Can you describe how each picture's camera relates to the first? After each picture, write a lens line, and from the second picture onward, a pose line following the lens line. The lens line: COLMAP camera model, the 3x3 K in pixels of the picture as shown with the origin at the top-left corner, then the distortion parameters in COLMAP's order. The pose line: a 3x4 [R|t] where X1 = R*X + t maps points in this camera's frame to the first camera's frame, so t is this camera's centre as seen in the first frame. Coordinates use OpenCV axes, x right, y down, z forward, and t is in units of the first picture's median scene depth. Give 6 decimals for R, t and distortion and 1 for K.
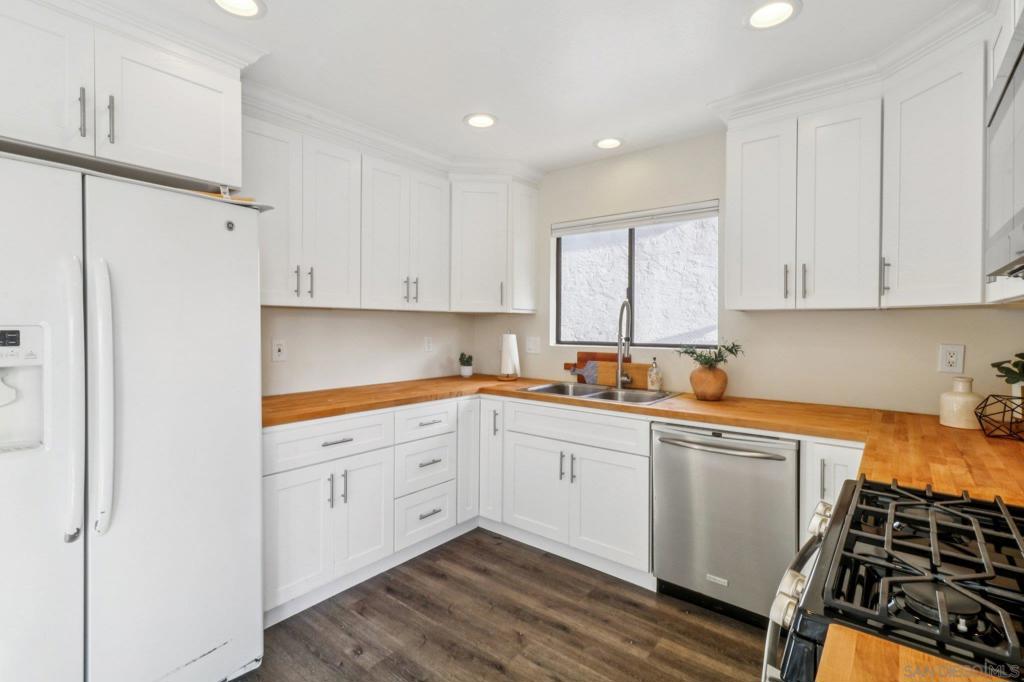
lens RADIAL K [[480.5, 0, 509.6], [0, 480.5, 322.6], [0, 0, 1]] dist [-0.001030, 0.000255]
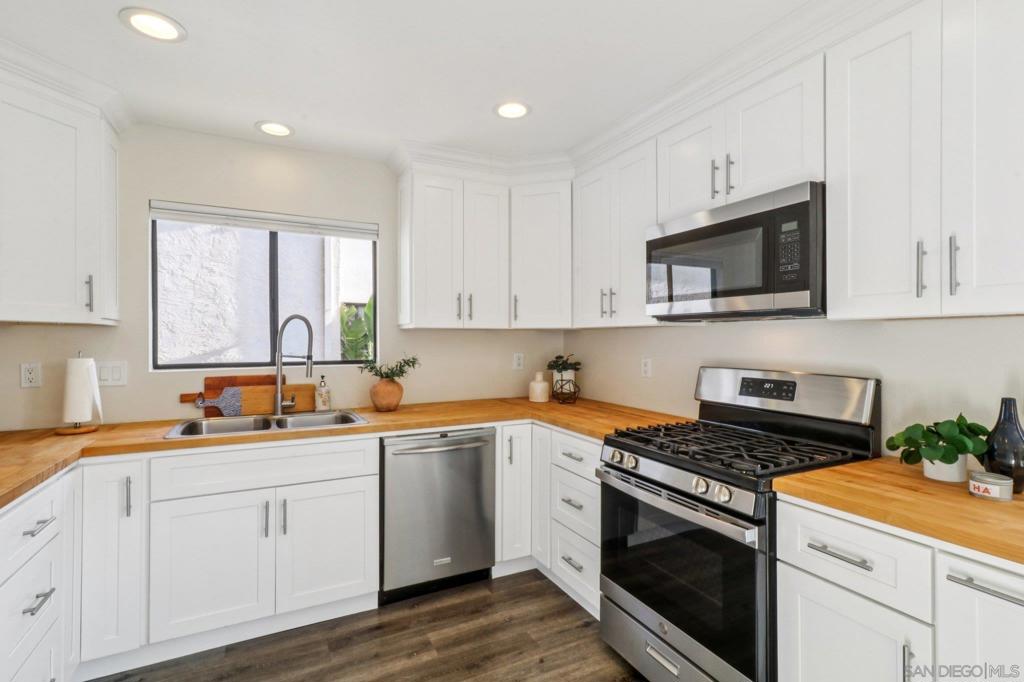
lens RADIAL K [[484.0, 0, 508.0], [0, 484.0, 335.4], [0, 0, 1]] dist [-0.001998, -0.000466]
pose [[0.401502, 0.002499, 0.915855, -0.440082], [0.001456, 0.999993, -0.003367, -0.003244], [-0.915857, 0.002686, 0.401496, 0.295739]]
